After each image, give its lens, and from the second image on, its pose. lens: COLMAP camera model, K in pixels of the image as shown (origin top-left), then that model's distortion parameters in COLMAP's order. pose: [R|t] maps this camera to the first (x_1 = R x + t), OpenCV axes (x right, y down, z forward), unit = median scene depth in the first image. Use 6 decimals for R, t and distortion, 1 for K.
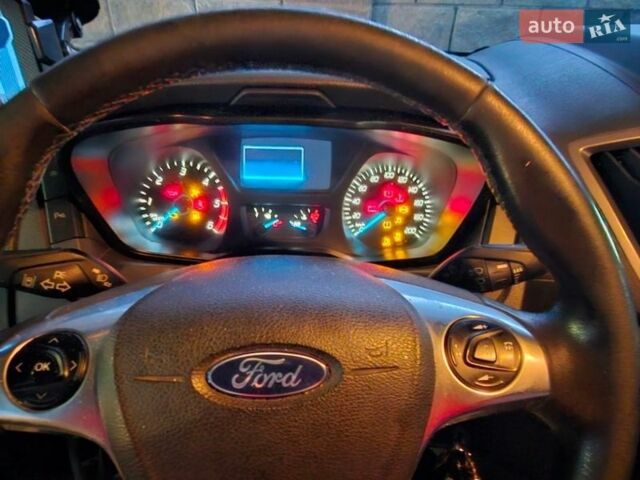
lens RADIAL K [[451.7, 0, 320.0], [0, 451.7, 240.0], [0, 0, 1]] dist [-0.000771, 0.000091]
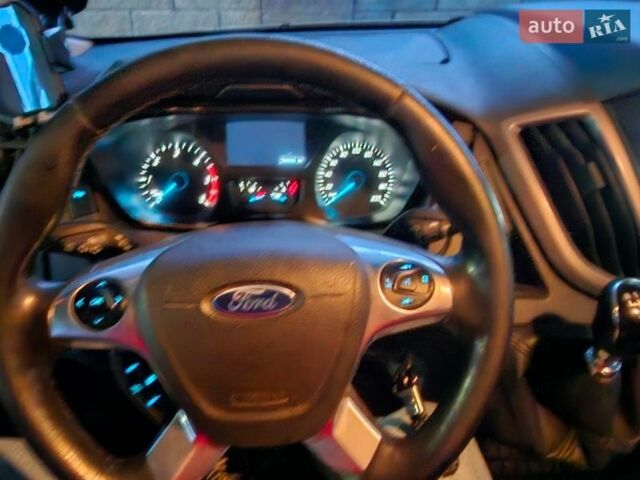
lens RADIAL K [[451.7, 0, 320.0], [0, 451.7, 240.0], [0, 0, 1]] dist [-0.000771, 0.000091]
pose [[0.999231, -0.031569, 0.023257, 0.030360], [0.029937, 0.997273, 0.067457, 0.003790], [-0.025323, -0.066709, 0.997451, -0.187515]]
